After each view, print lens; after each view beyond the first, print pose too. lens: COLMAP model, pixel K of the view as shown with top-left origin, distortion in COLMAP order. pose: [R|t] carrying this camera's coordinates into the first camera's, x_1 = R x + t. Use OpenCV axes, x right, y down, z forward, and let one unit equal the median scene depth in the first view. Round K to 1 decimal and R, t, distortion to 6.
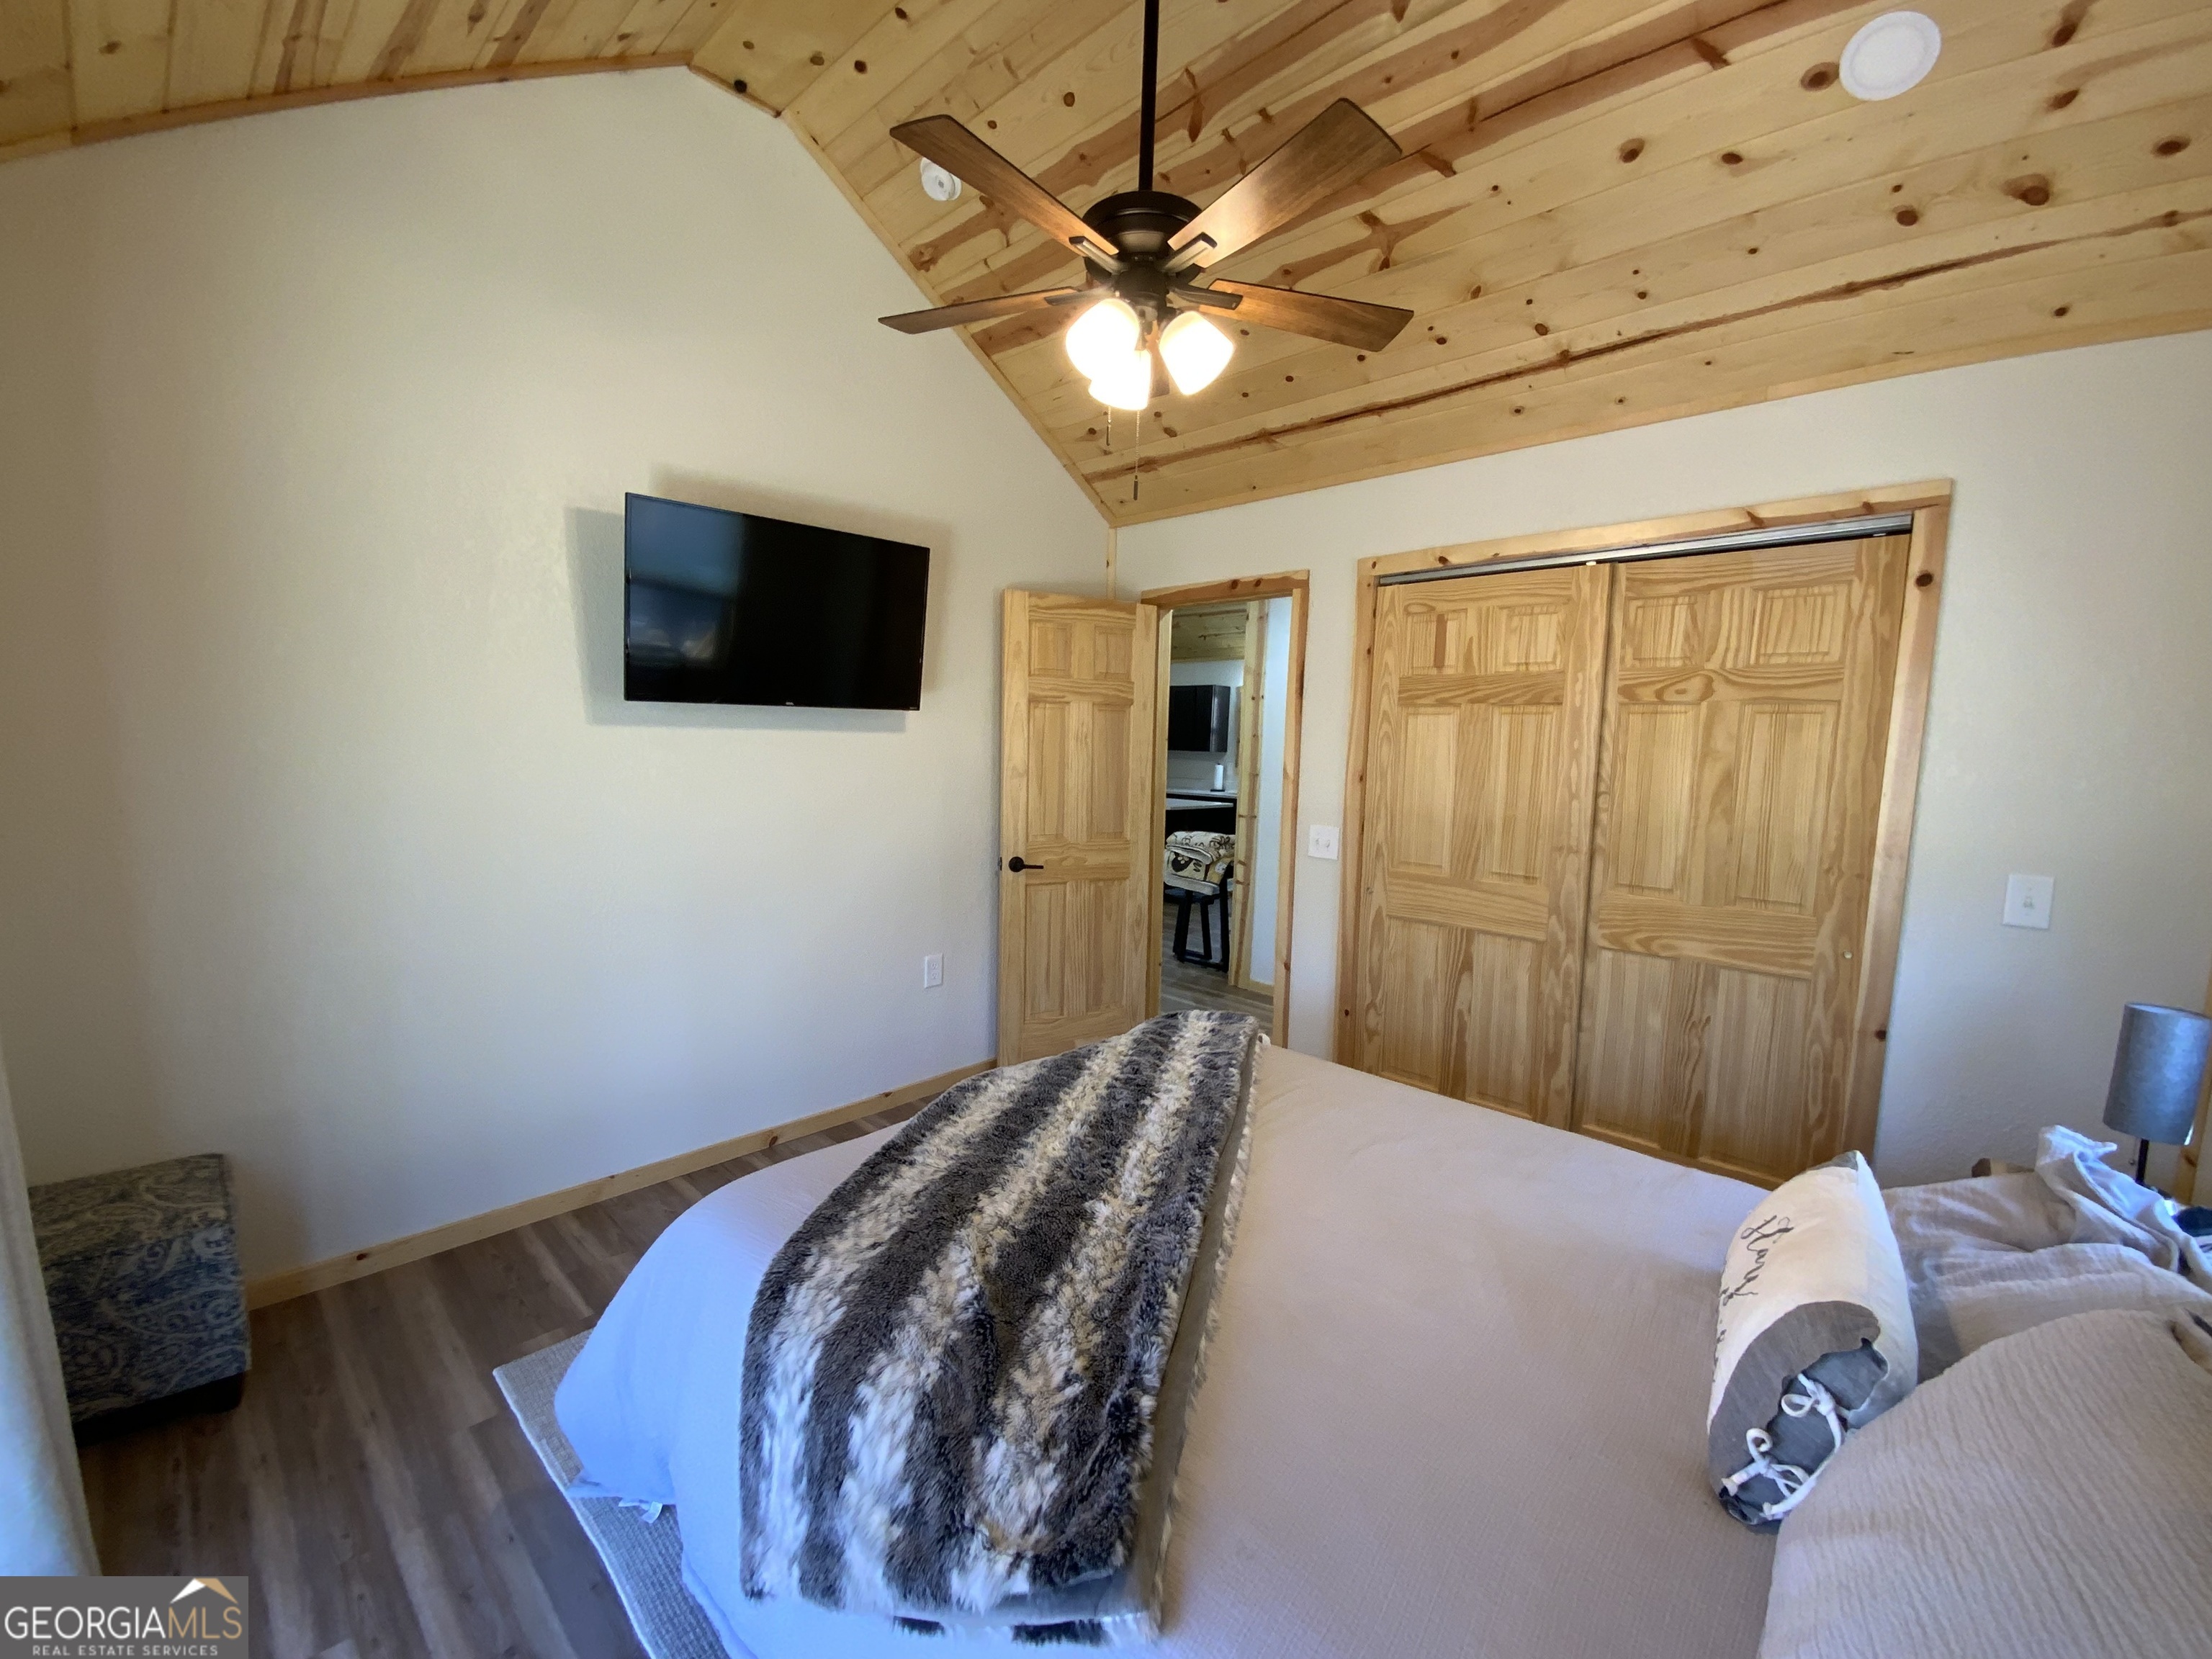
lens RADIAL K [[891.4, 0, 1107.2], [0, 891.4, 828.9], [0, 0, 1]] dist [0.014258, -0.016271]
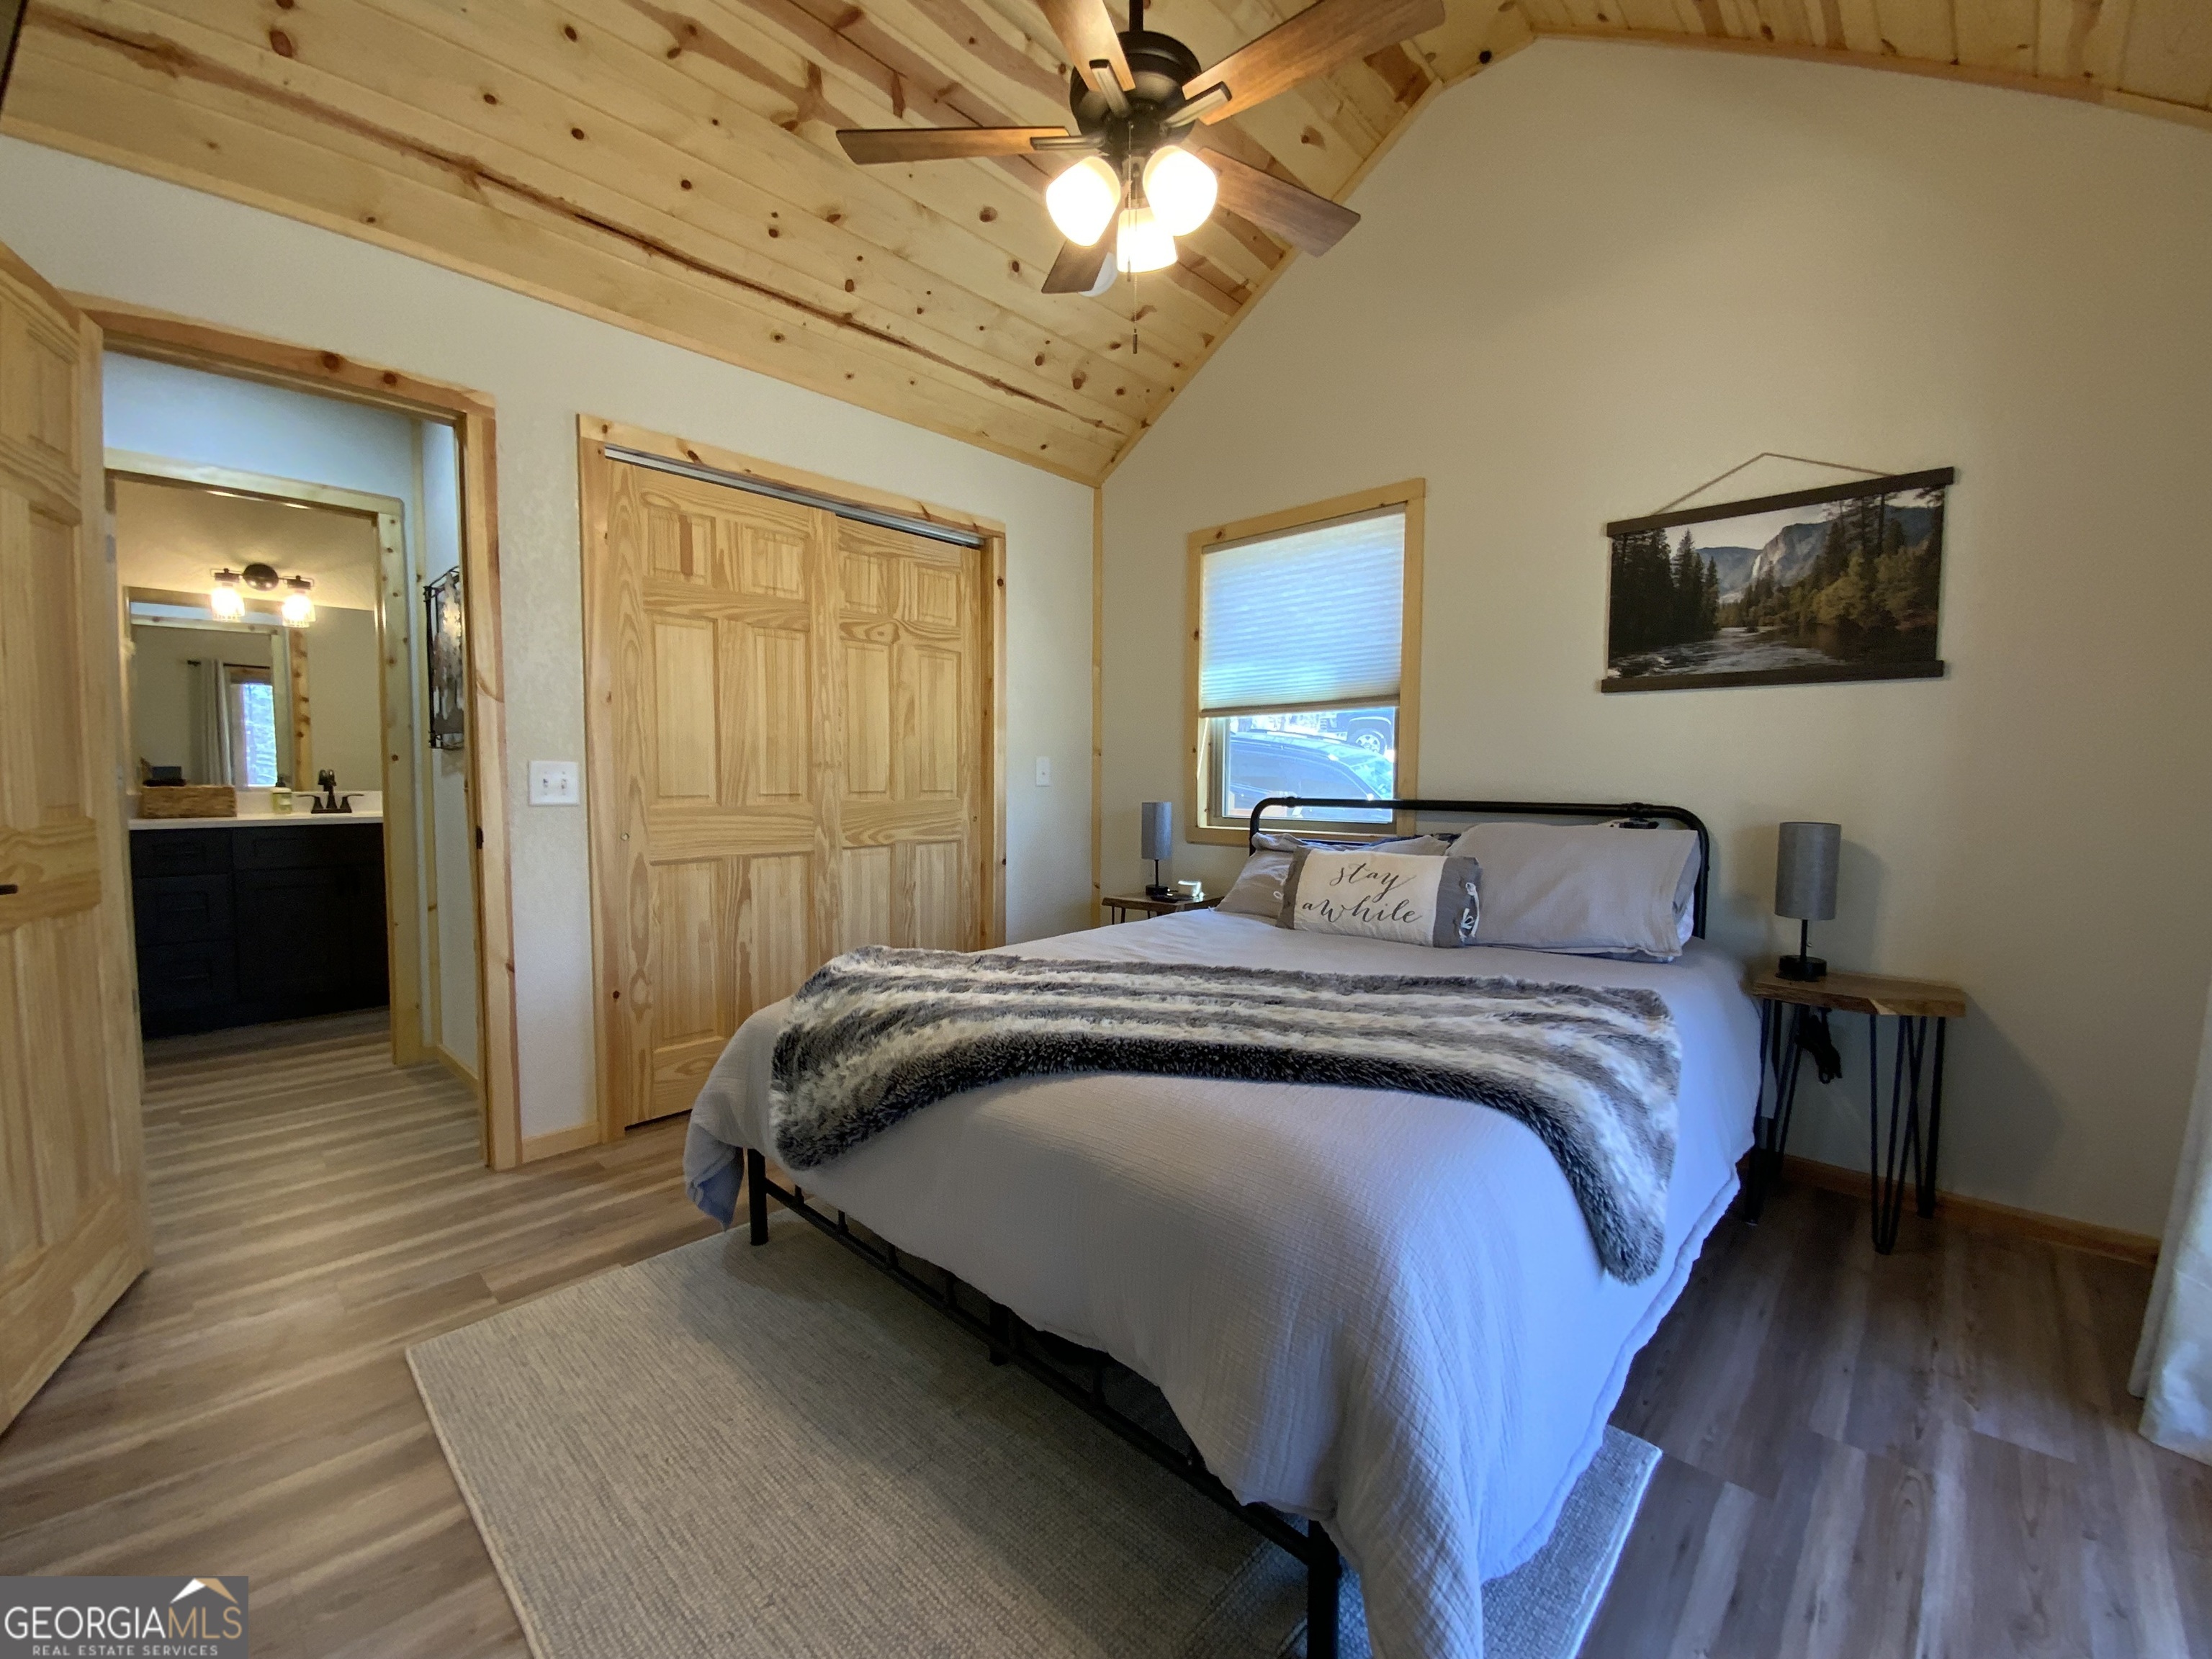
lens RADIAL K [[901.0, 0, 1114.0], [0, 901.0, 854.6], [0, 0, 1]] dist [0.002092, -0.009366]
pose [[-0.019856, -0.108924, 0.993852, -0.614755], [0.099074, 0.988941, 0.110366, 0.044686], [-0.994882, 0.100656, -0.008845, 0.649200]]
